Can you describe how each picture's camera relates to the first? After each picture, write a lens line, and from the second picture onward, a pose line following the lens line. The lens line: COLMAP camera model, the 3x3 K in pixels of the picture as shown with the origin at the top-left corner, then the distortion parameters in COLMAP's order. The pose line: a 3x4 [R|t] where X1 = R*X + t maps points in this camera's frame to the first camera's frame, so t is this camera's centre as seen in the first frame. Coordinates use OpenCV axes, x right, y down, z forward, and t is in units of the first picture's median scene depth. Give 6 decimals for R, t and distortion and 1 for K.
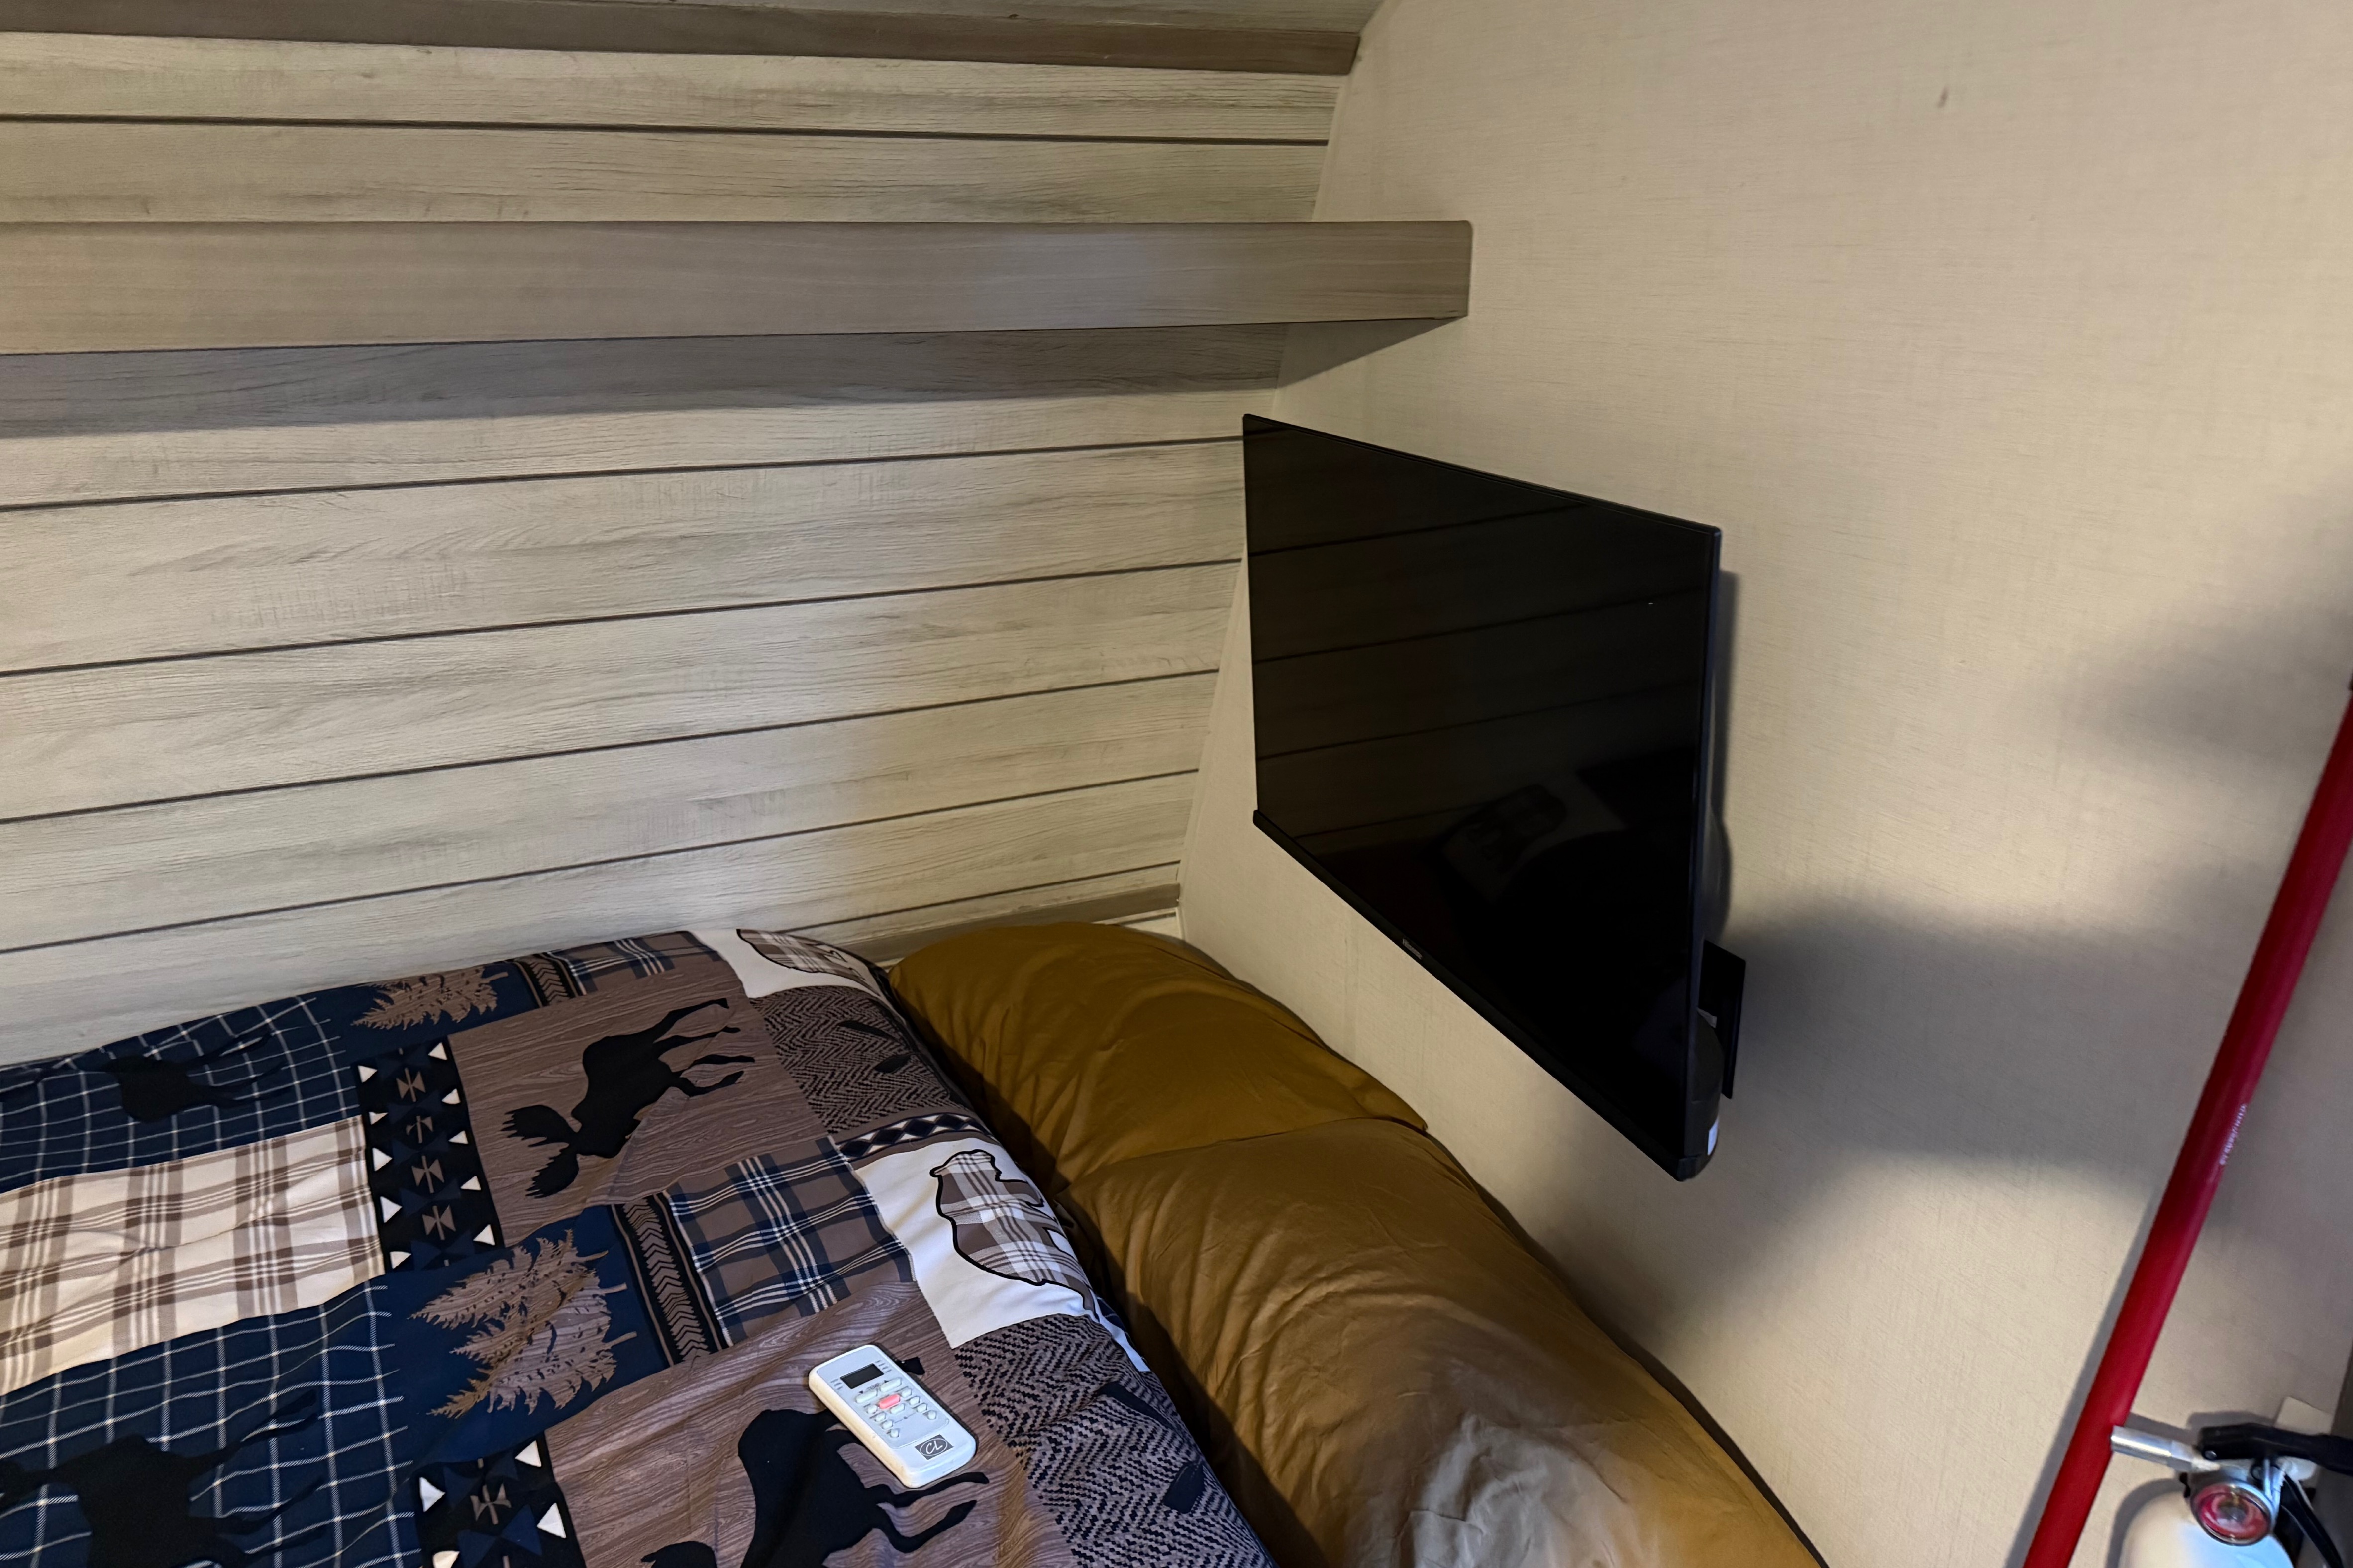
lens RADIAL K [[1671.5, 0, 1223.2], [0, 1671.5, 787.4], [0, 0, 1]] dist [0.051233, -0.107290]
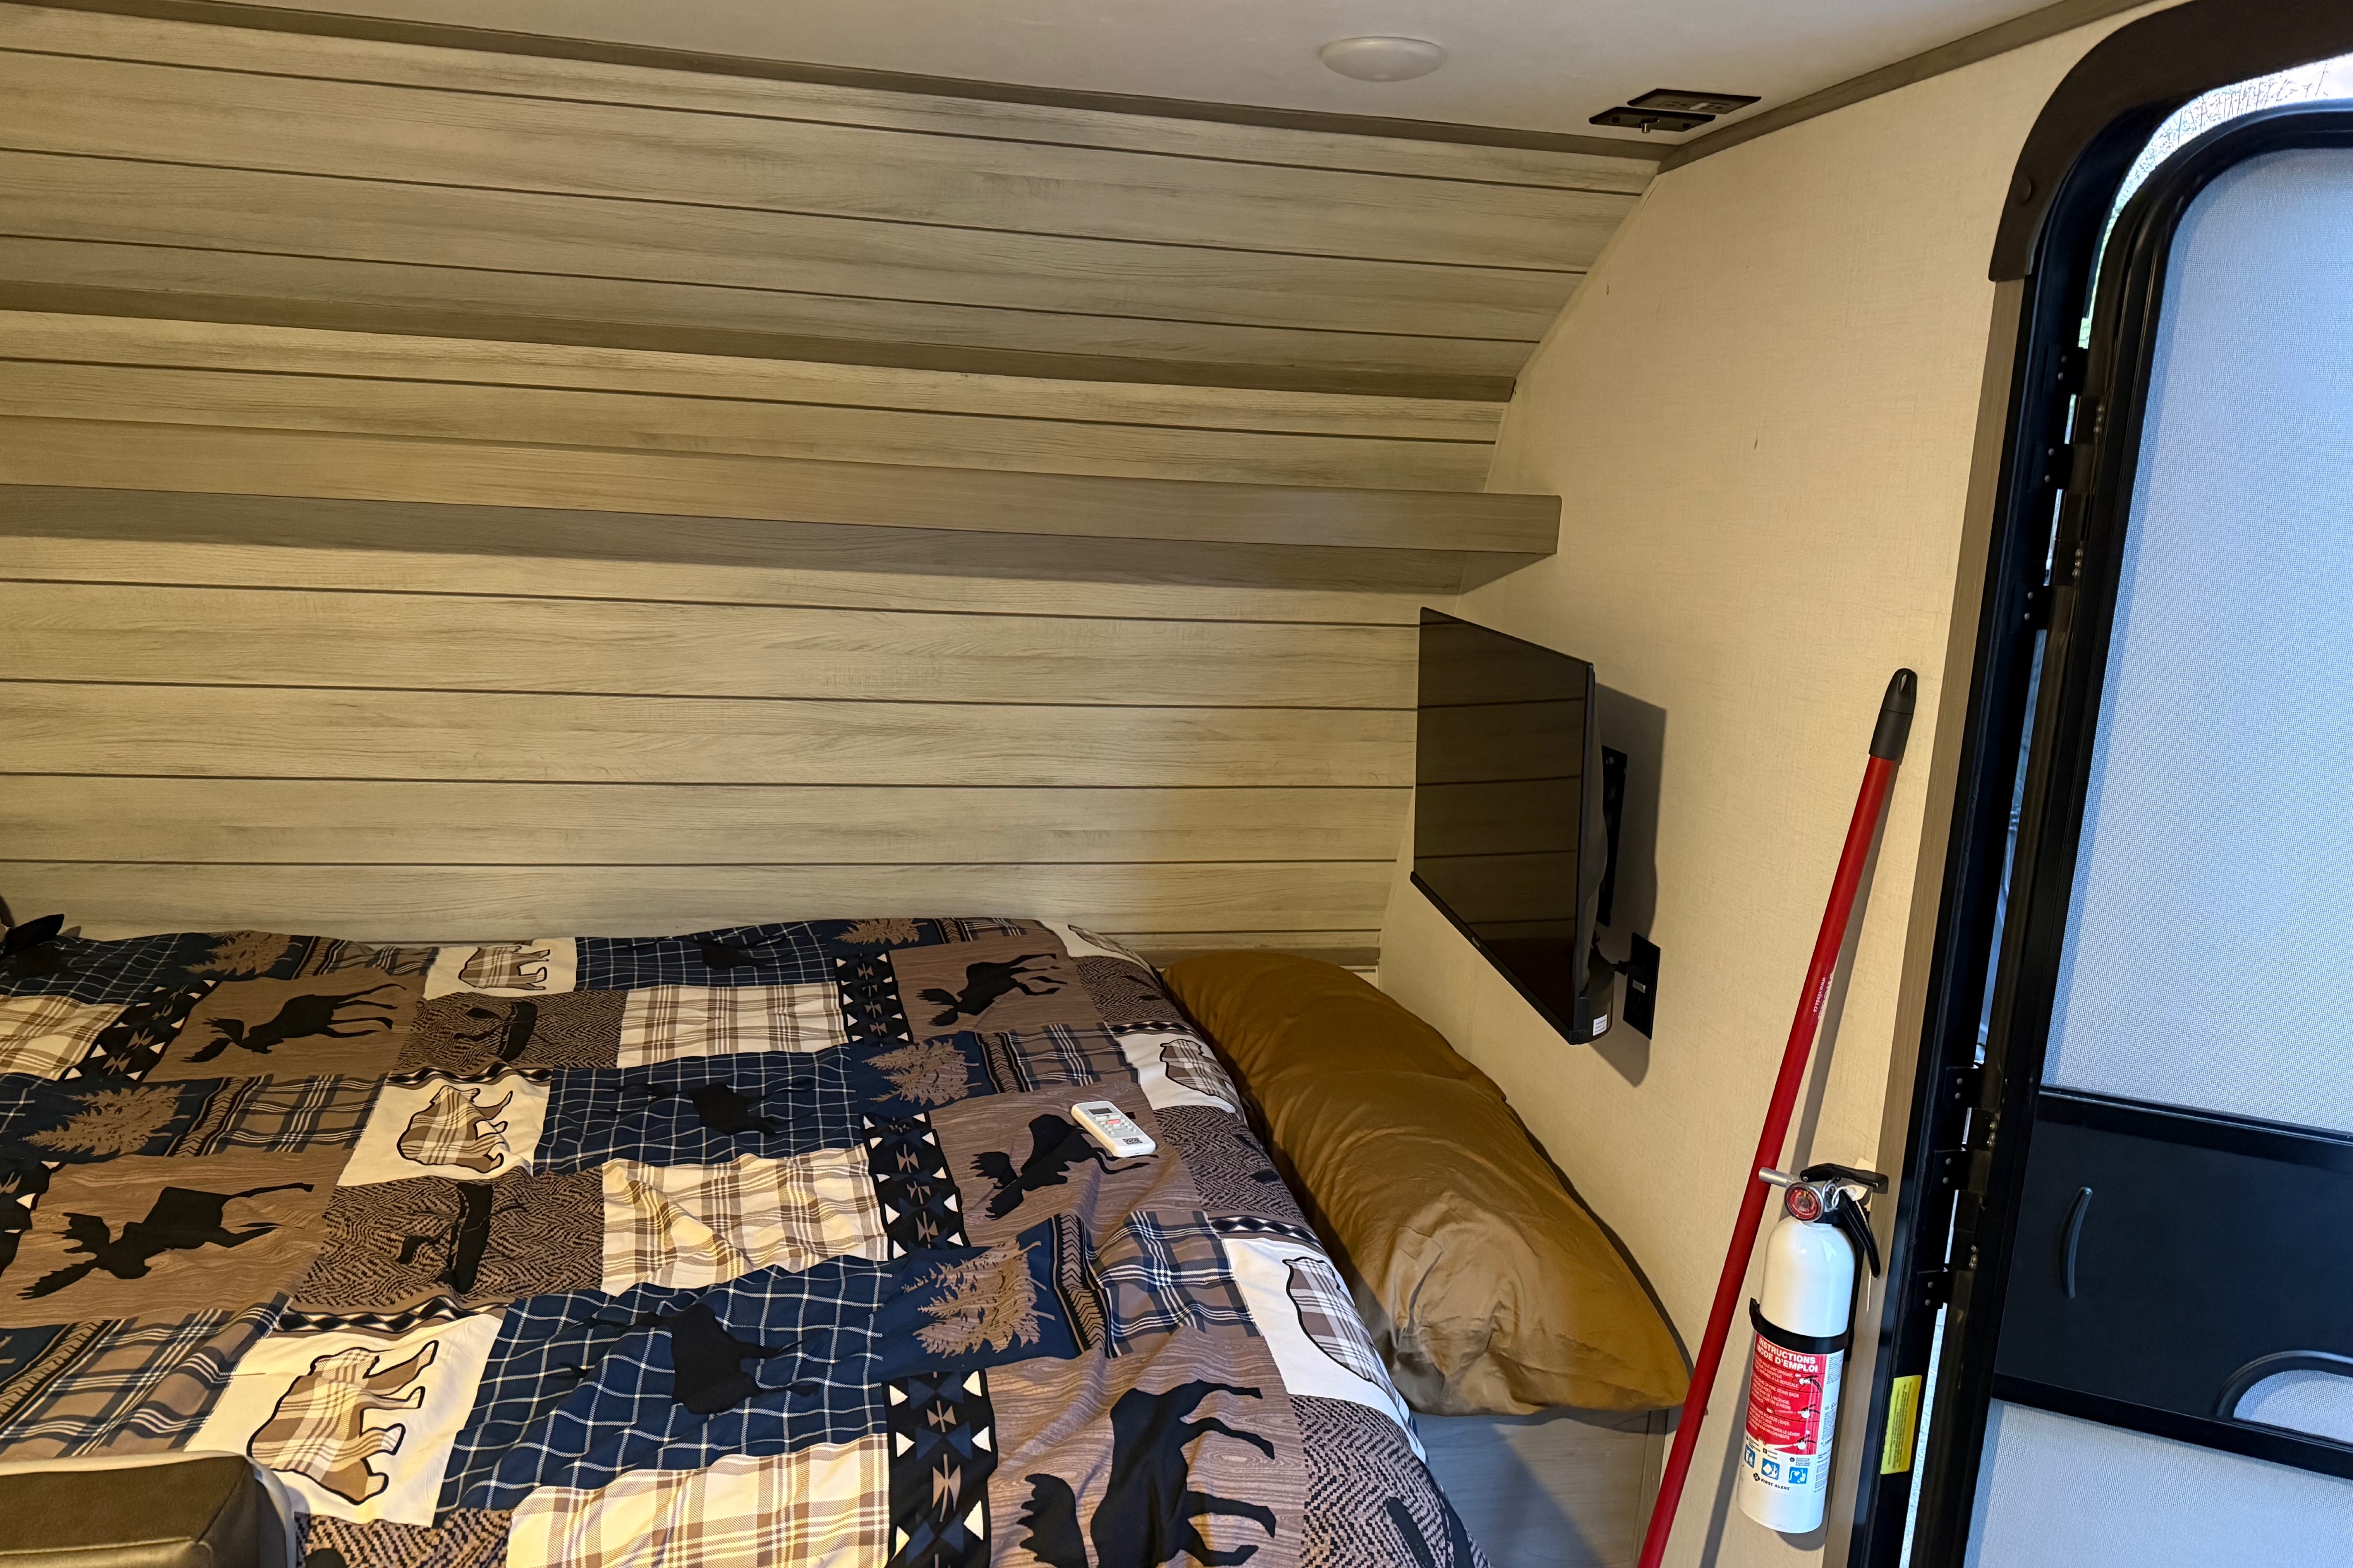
lens RADIAL K [[1671.5, 0, 1223.2], [0, 1671.5, 787.4], [0, 0, 1]] dist [0.051233, -0.107290]
pose [[0.972189, 0.089602, -0.216378, 0.198572], [-0.118772, 0.984922, -0.125785, 0.170036], [0.201845, 0.147986, 0.968173, -0.552234]]
